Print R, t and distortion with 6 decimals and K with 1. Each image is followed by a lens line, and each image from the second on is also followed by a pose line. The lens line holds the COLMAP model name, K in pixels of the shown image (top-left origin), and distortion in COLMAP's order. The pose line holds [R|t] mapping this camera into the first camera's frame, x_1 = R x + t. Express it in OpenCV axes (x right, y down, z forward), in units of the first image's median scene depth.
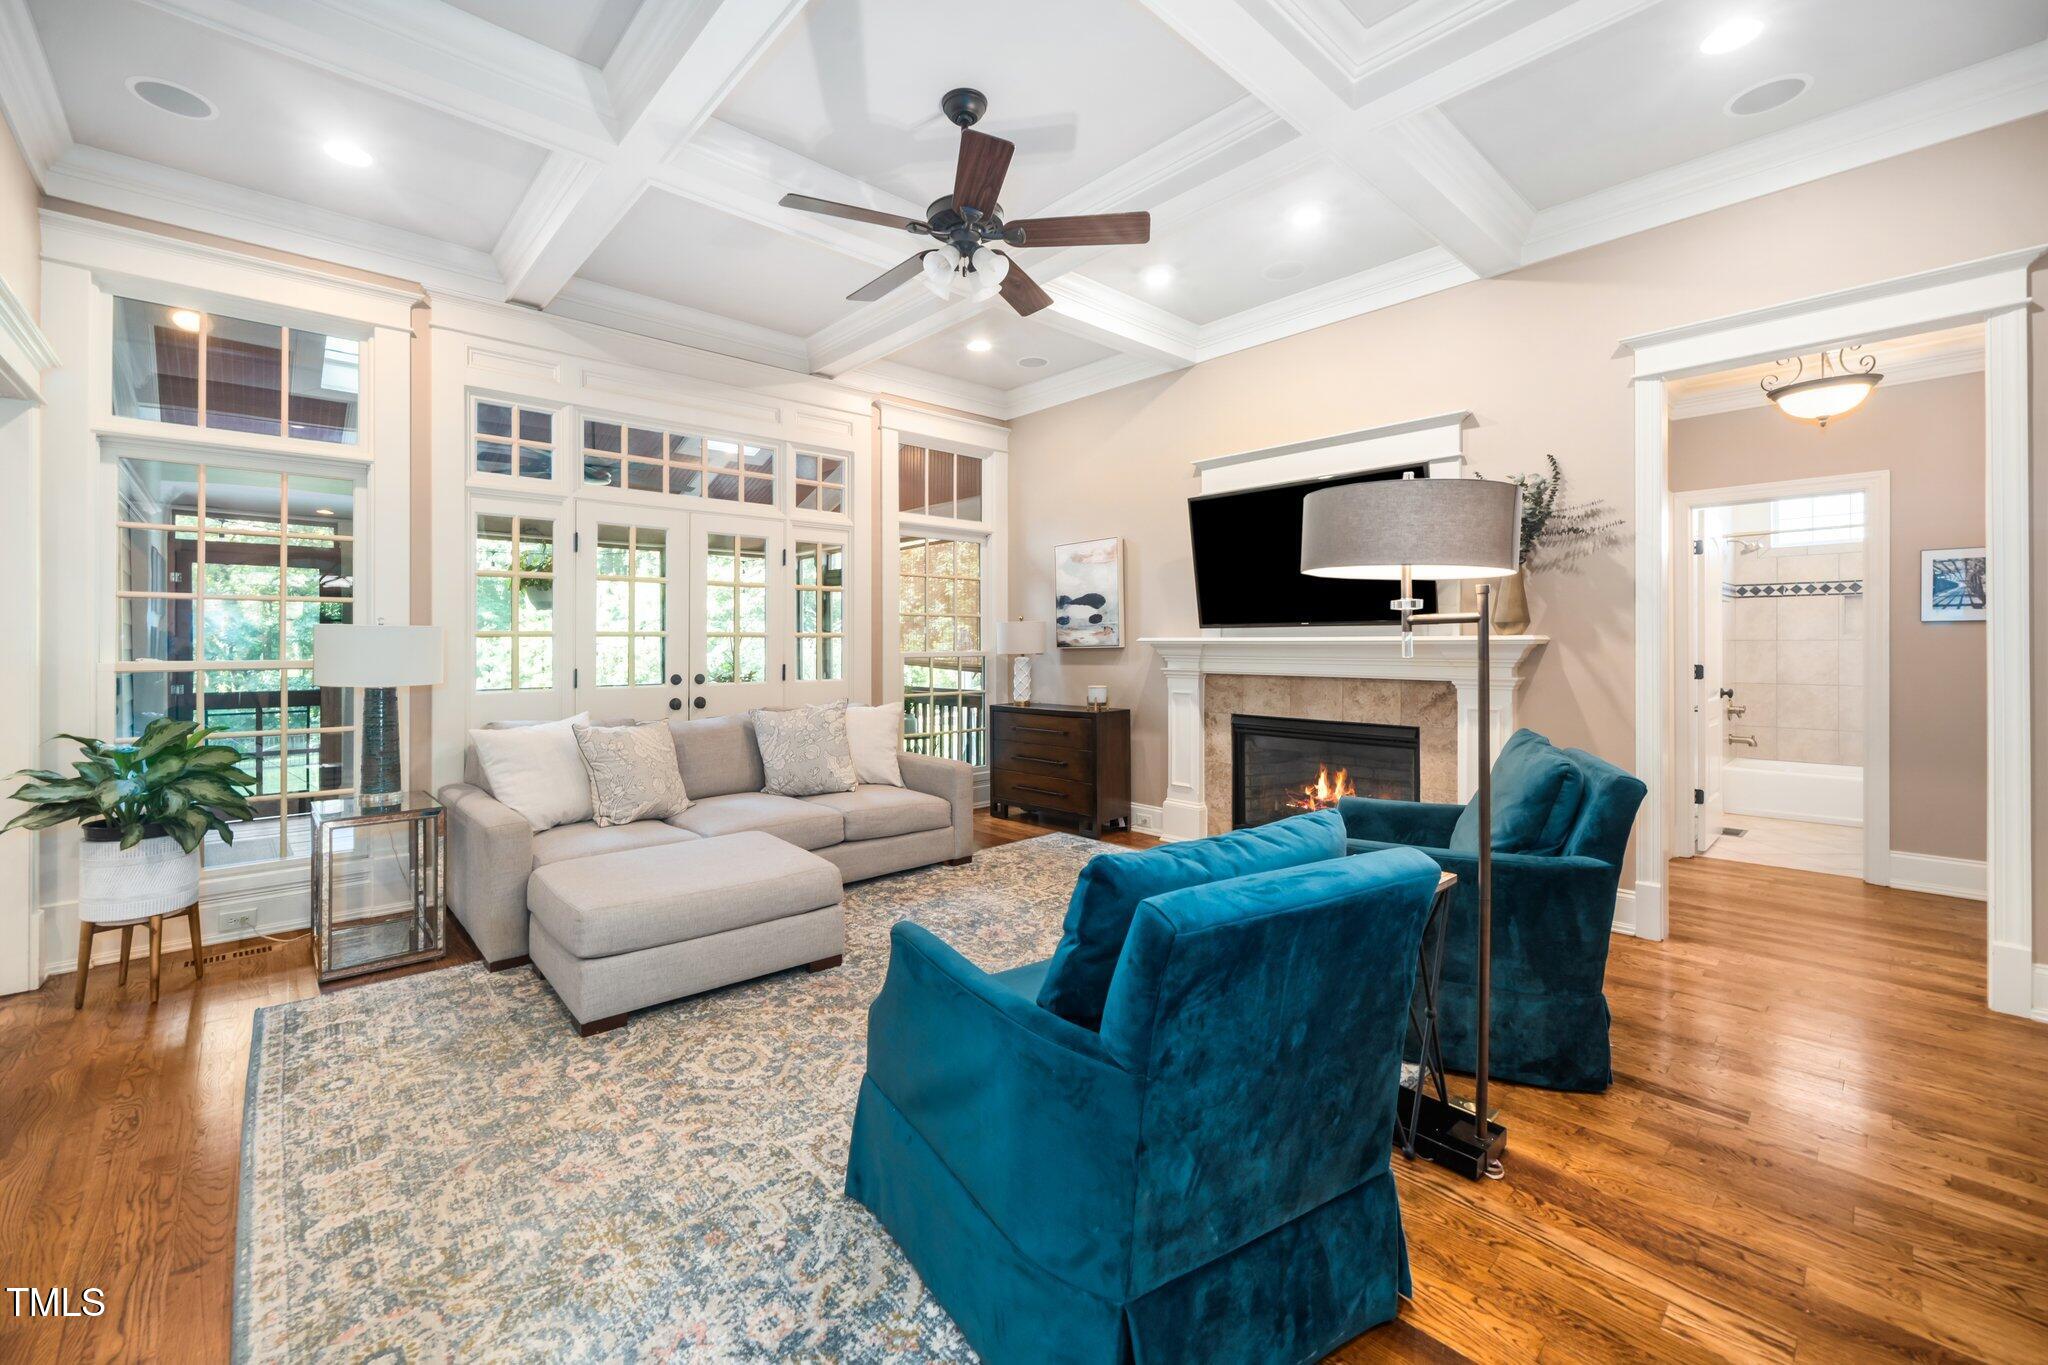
lens RADIAL K [[827.9, 0, 1008.1], [0, 827.9, 643.3], [0, 0, 1]] dist [0.002600, 0.000189]
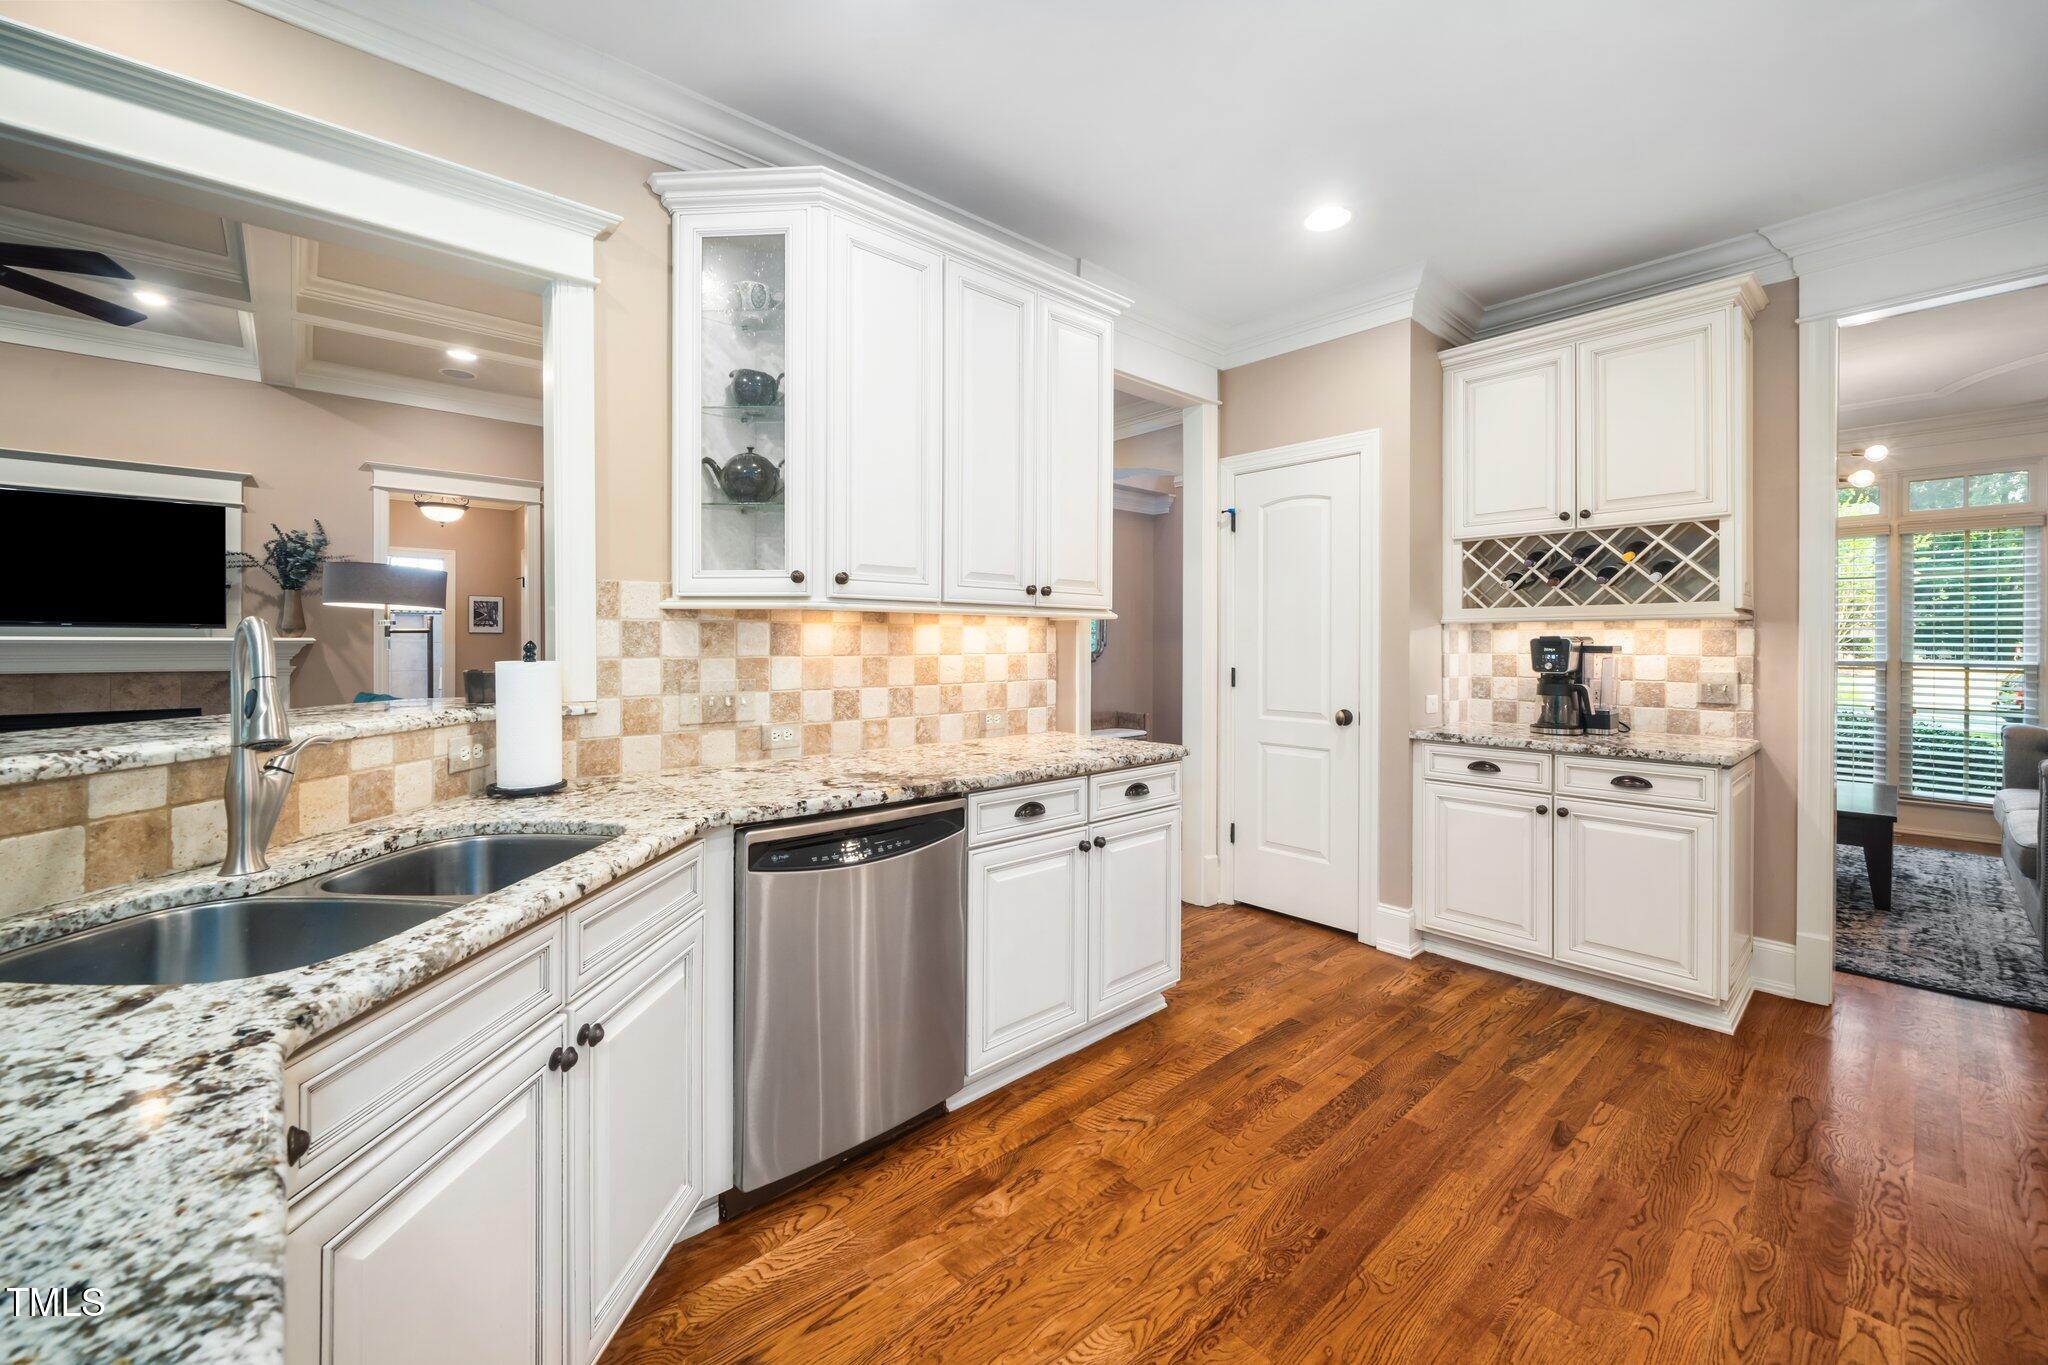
lens RADIAL K [[827.9, 0, 1008.1], [0, 827.9, 643.3], [0, 0, 1]] dist [0.002600, 0.000189]
pose [[0.015480, 0.004203, 0.999871, -0.726184], [-0.001841, 0.999990, -0.004175, 0.003553], [-0.999878, -0.001776, 0.015487, -0.253562]]
